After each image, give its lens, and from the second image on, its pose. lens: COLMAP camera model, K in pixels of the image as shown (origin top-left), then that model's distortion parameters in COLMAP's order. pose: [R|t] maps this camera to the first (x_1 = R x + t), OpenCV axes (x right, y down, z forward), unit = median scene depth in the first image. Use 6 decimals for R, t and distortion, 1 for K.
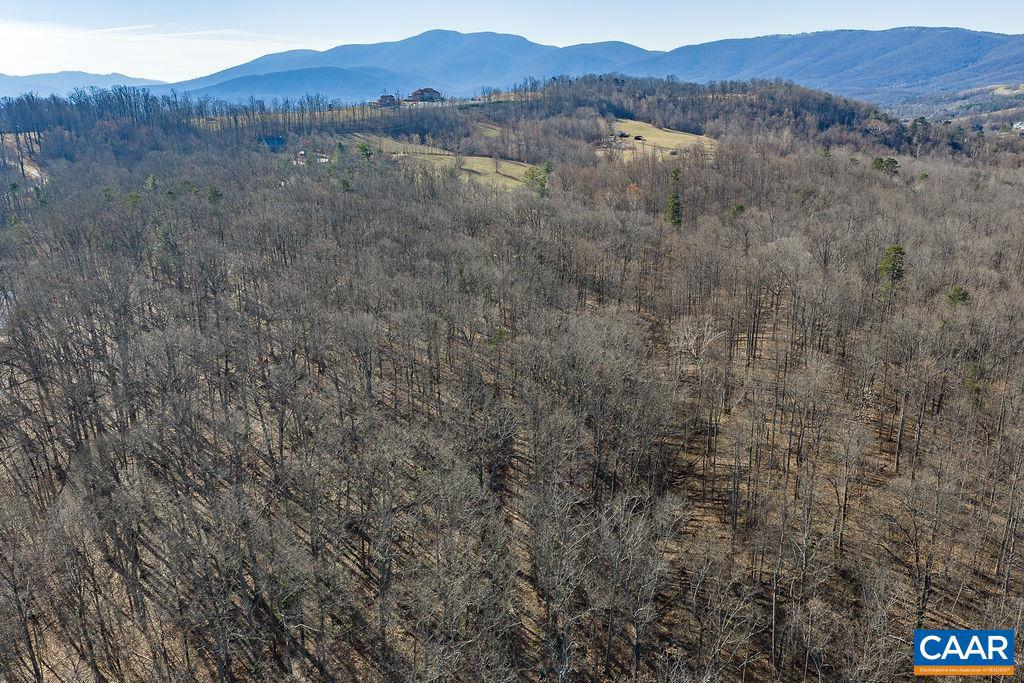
lens RADIAL K [[842.9, 0, 509.3], [0, 842.9, 340.1], [0, 0, 1]] dist [0.017027, -0.029326]
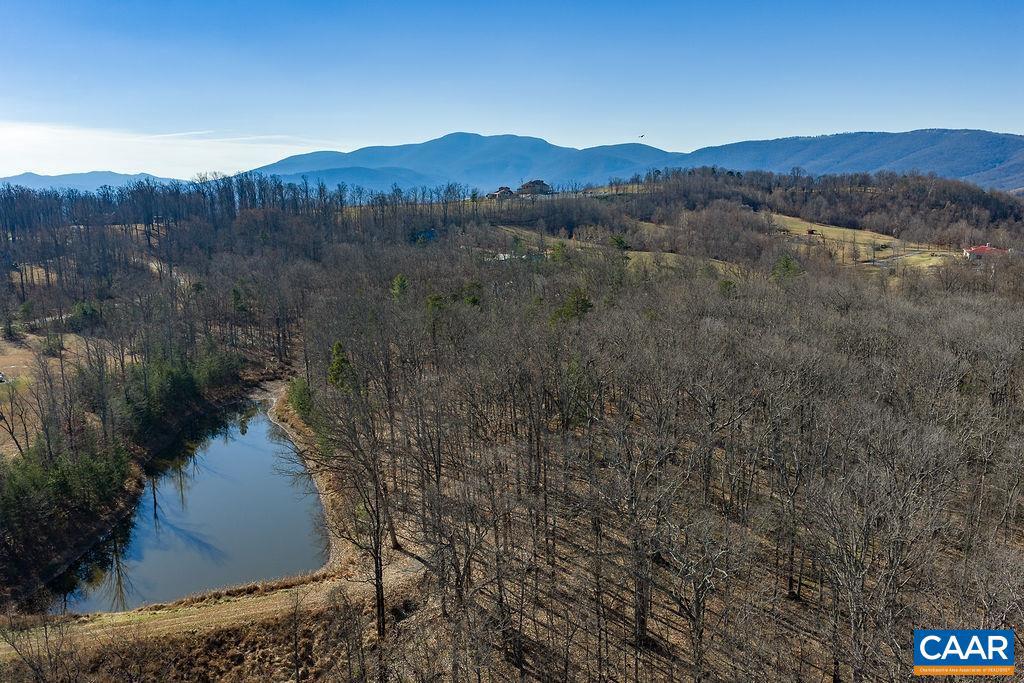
lens RADIAL K [[842.9, 0, 511.9], [0, 842.9, 339.6], [0, 0, 1]] dist [0.017027, -0.029326]
pose [[0.999918, 0.004007, -0.012203, -0.134341], [-0.005352, 0.993657, -0.112322, -0.024025], [0.011676, 0.112378, 0.993597, 0.116844]]
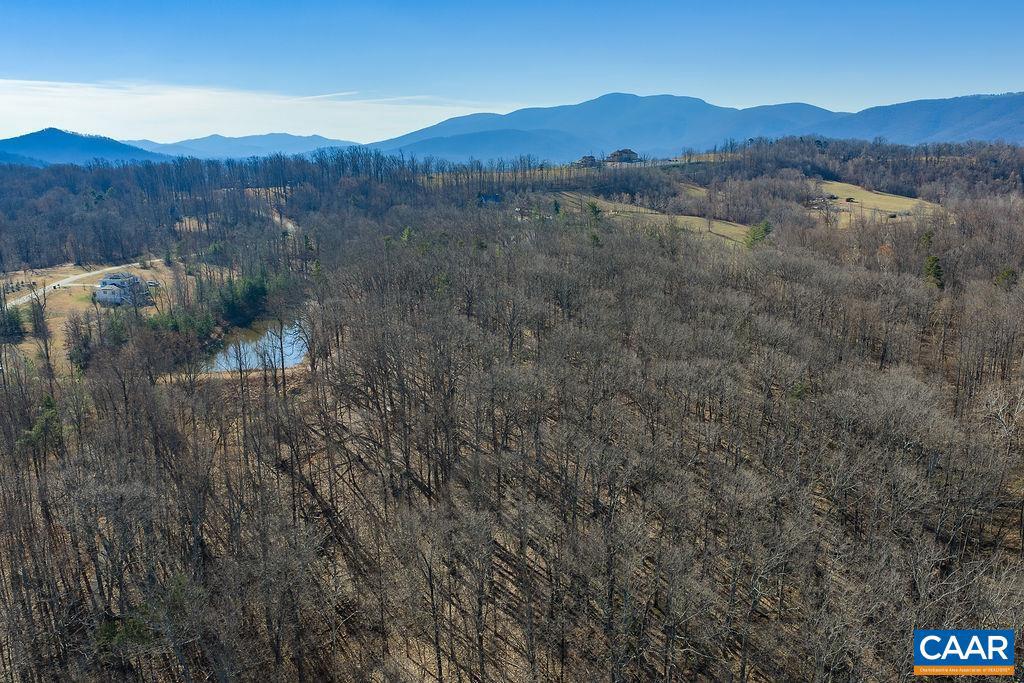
lens RADIAL K [[842.9, 0, 510.8], [0, 842.9, 338.8], [0, 0, 1]] dist [0.017027, -0.029326]
pose [[0.980744, 0.045702, -0.189877, -0.034433], [-0.058732, 0.996248, -0.063568, 0.003873], [0.186259, 0.073495, 0.979748, -0.012475]]
